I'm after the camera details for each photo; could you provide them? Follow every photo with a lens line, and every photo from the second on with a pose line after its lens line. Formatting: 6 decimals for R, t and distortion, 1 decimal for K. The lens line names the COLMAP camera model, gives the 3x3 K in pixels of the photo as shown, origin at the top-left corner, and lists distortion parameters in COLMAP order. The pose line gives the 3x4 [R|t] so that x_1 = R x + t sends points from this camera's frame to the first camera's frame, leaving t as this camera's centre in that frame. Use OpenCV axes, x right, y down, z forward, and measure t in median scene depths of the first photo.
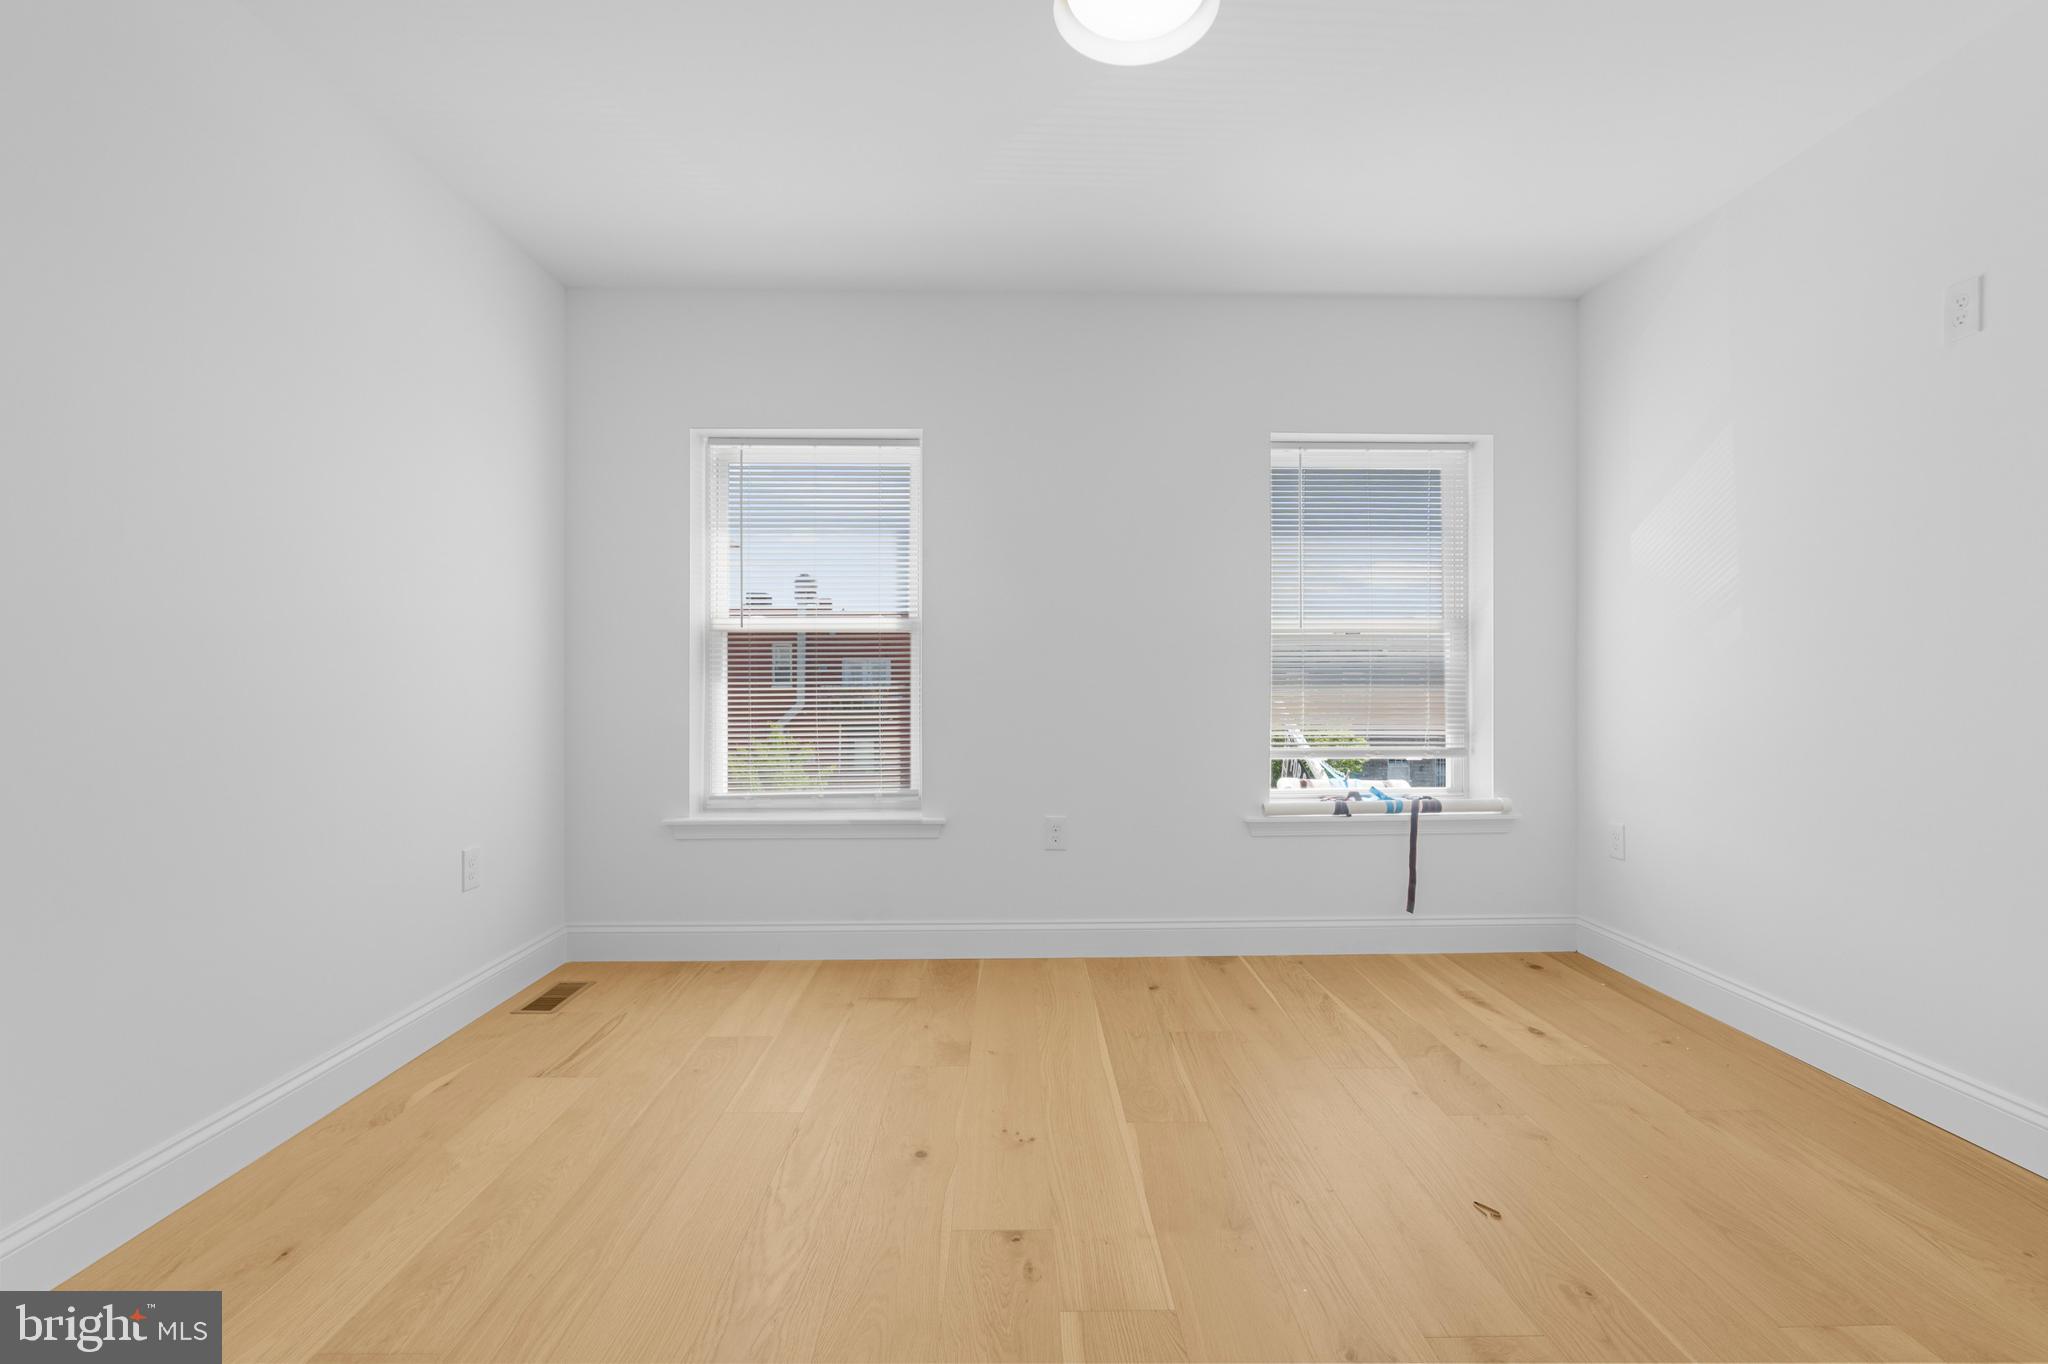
lens RADIAL K [[903.1, 0, 1012.8], [0, 903.1, 680.0], [0, 0, 1]] dist [-0.008758, 0.001017]
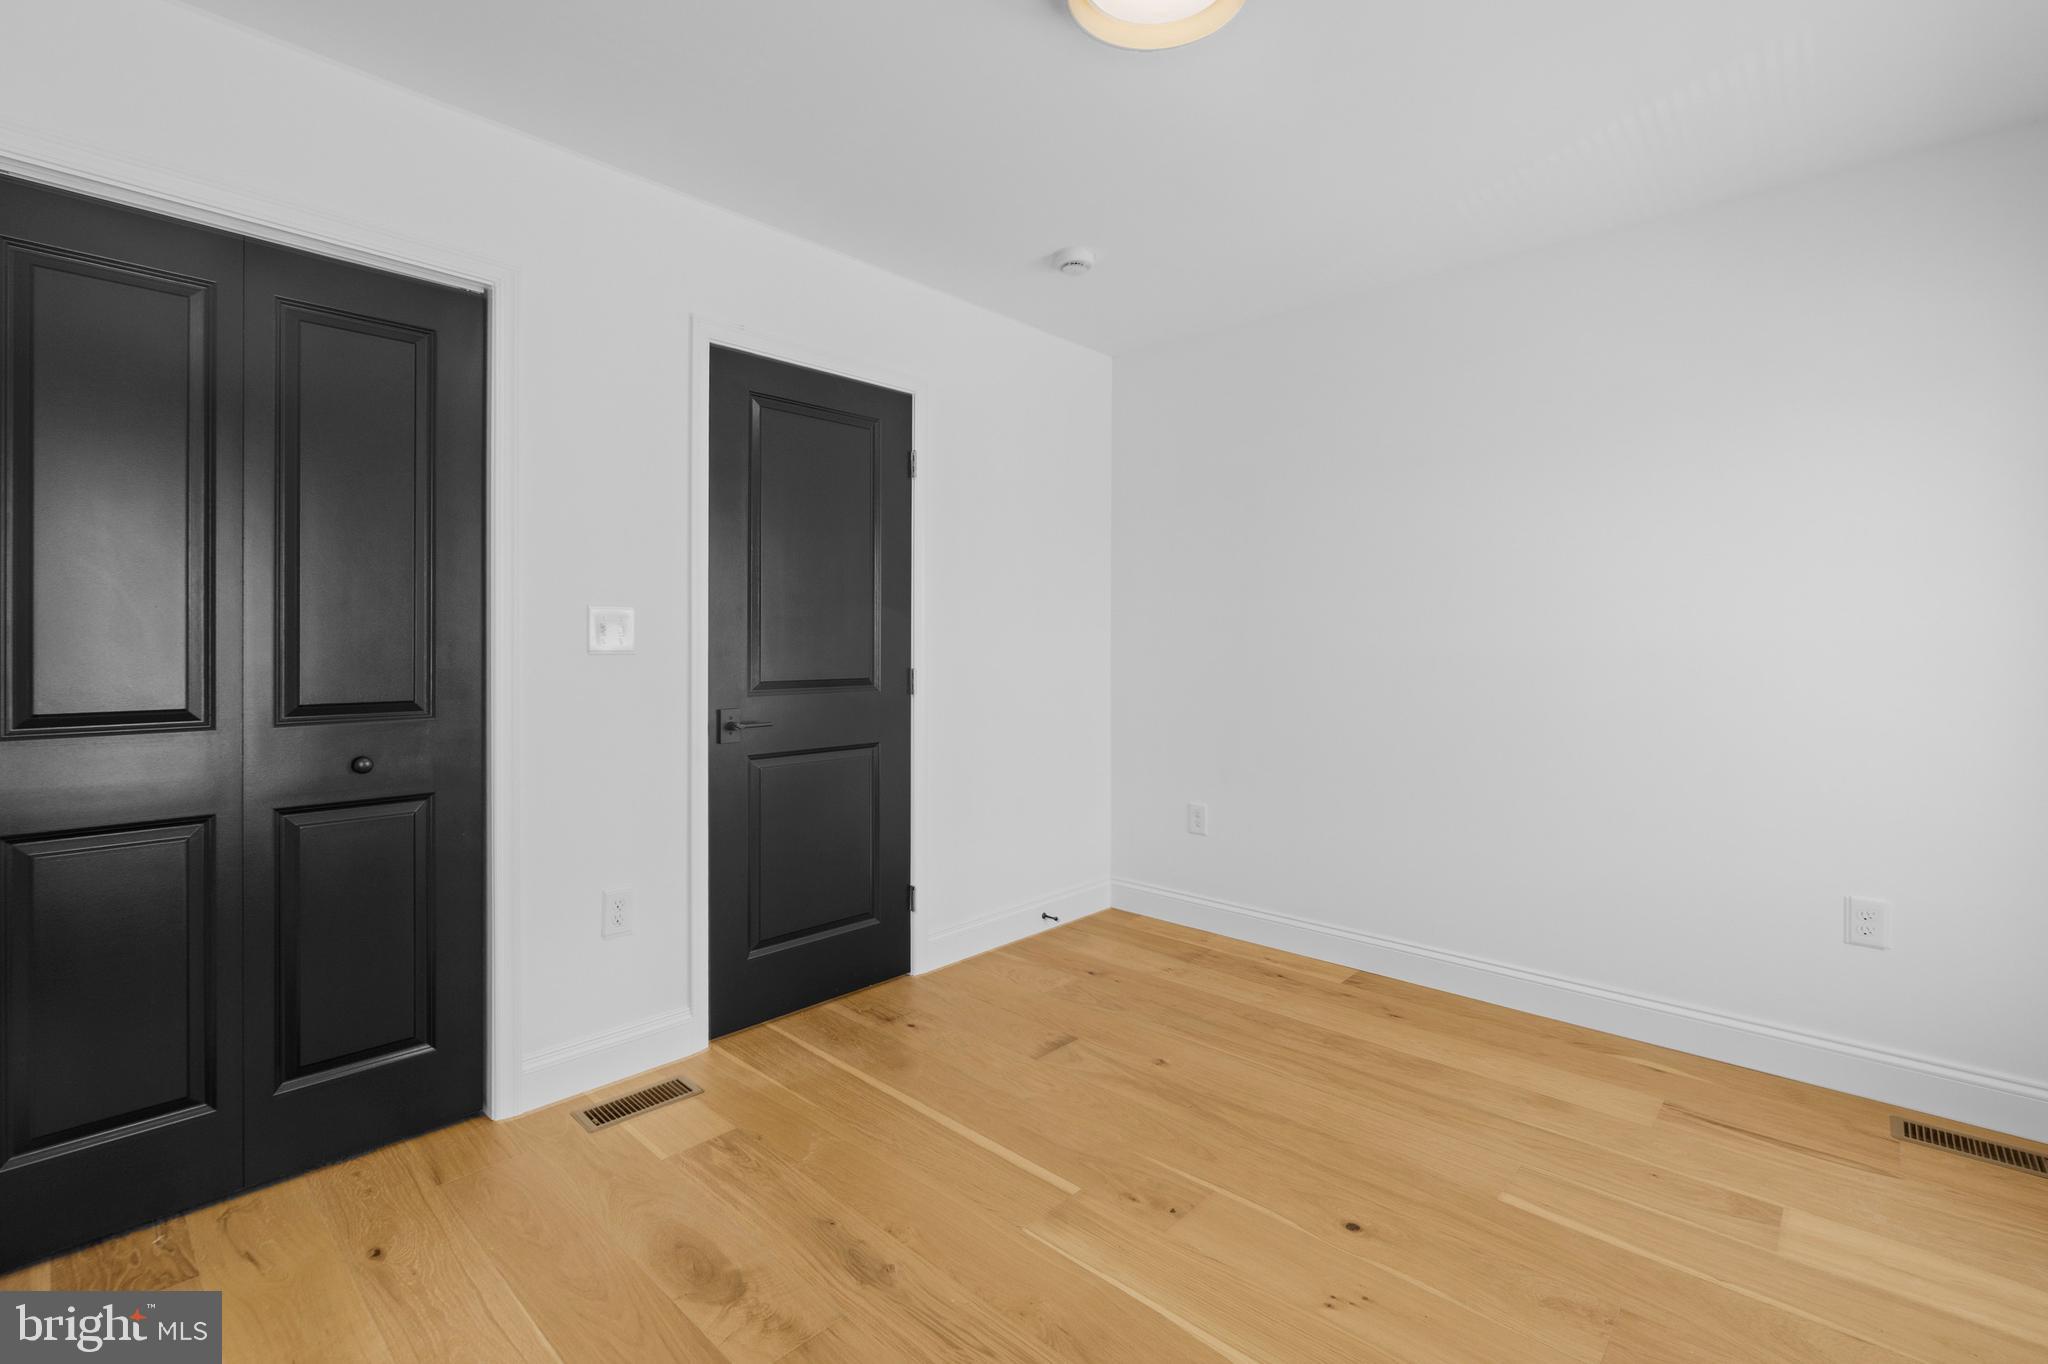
lens RADIAL K [[903.1, 0, 1020.8], [0, 903.1, 663.7], [0, 0, 1]] dist [-0.008758, 0.001017]
pose [[-0.688720, 0.014181, -0.724889, 0.575407], [-0.007376, 0.999620, 0.026564, -0.054794], [0.724990, 0.023642, -0.688354, 0.992691]]
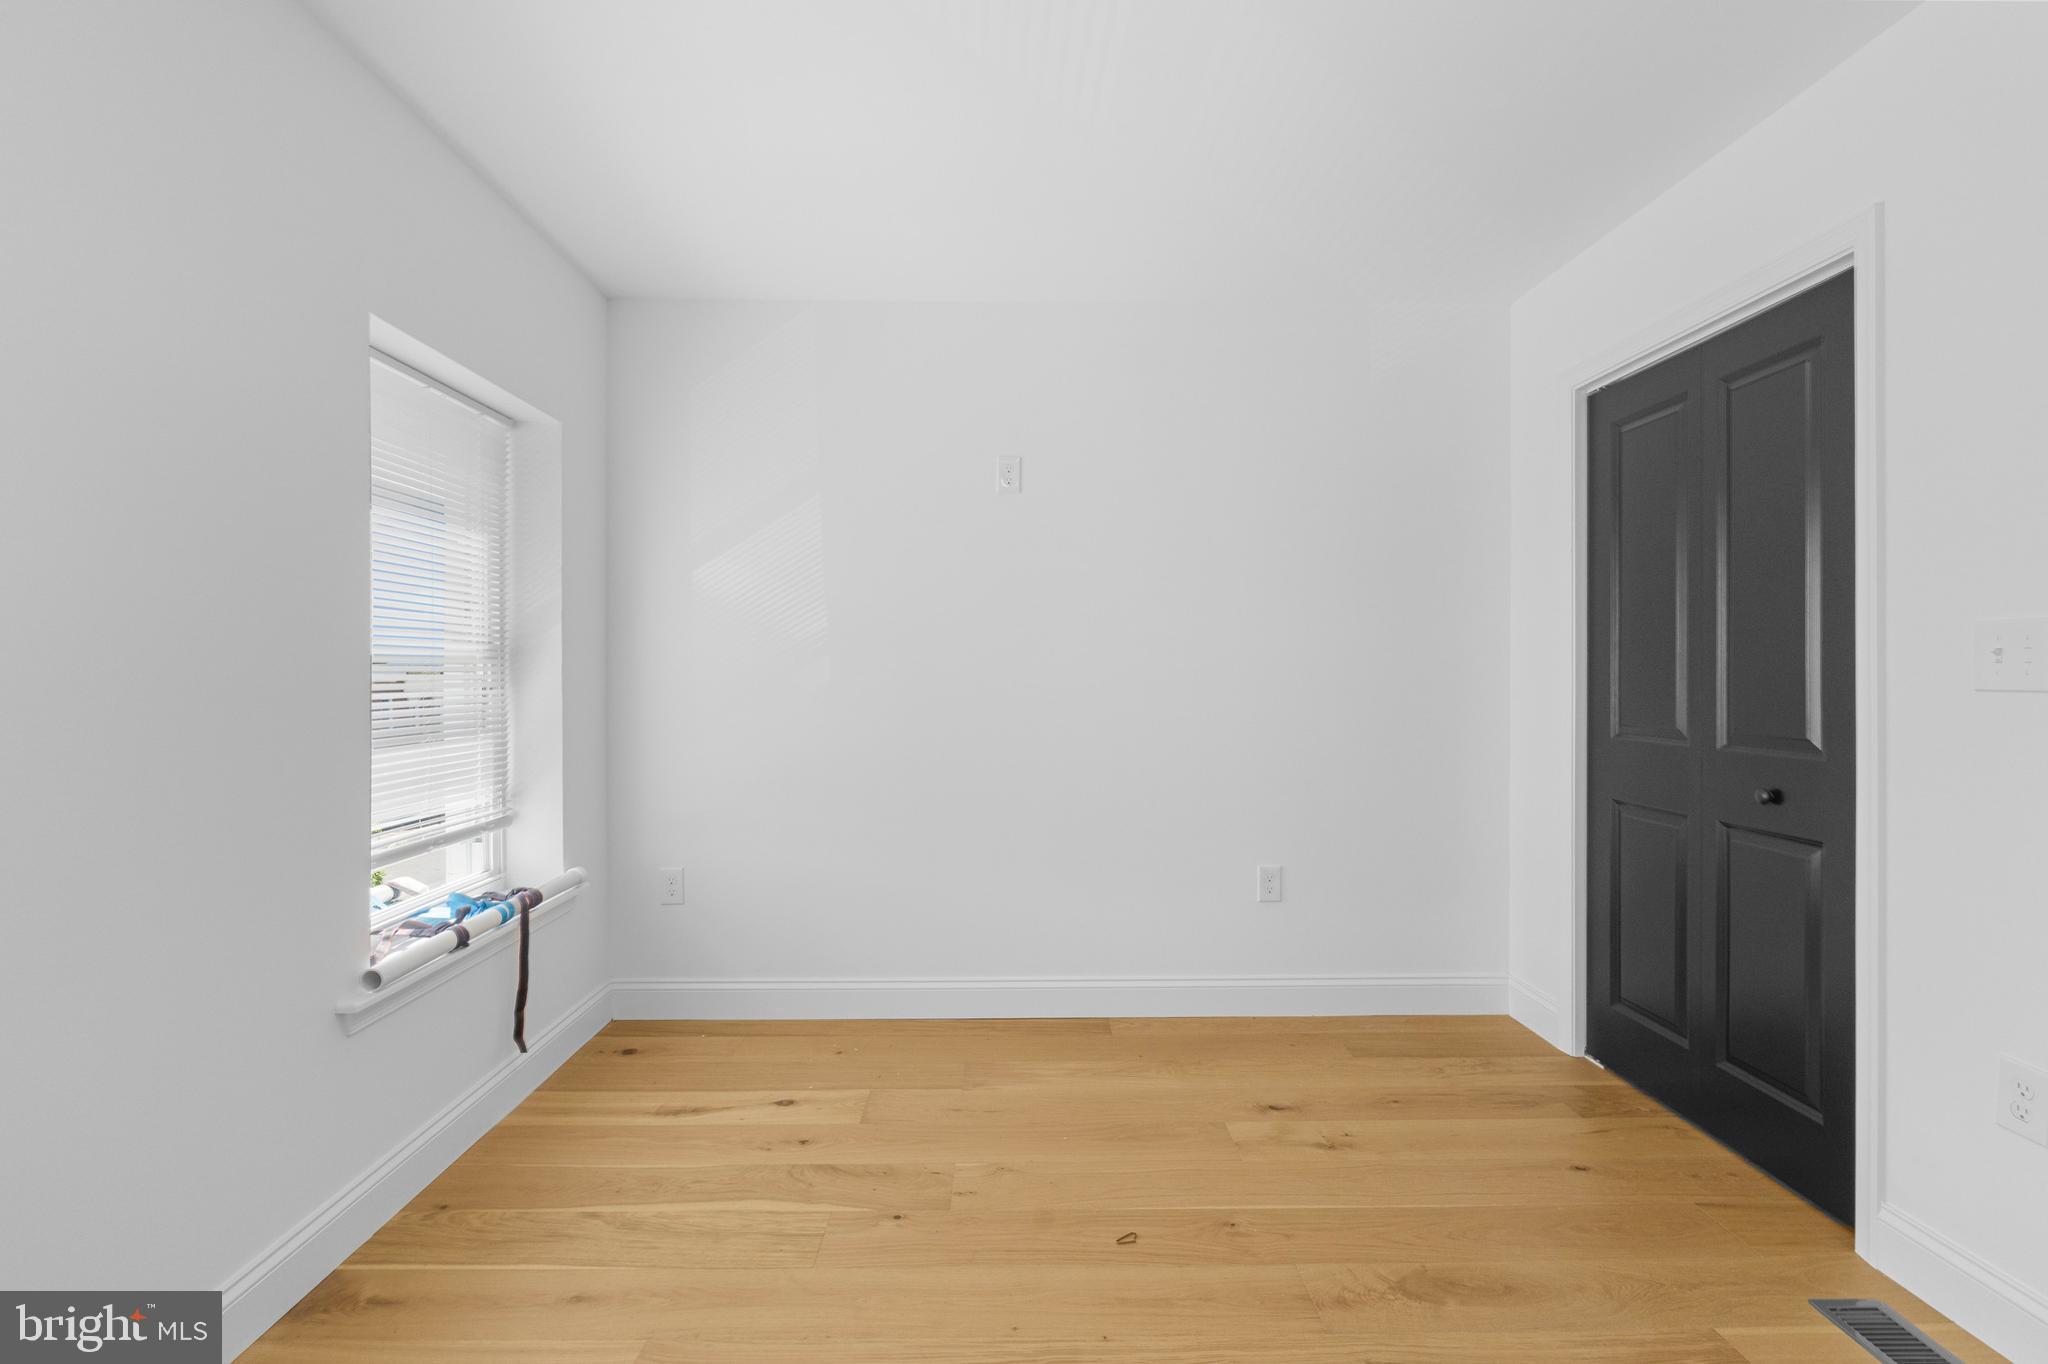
lens RADIAL K [[903.1, 0, 1029.8], [0, 903.1, 668.4], [0, 0, 1]] dist [-0.008758, 0.001017]
pose [[-0.005729, 0.005012, 0.999971, -0.351303], [0.008239, 0.999954, -0.004965, -0.055049], [-0.999950, 0.008210, -0.005770, 0.718486]]
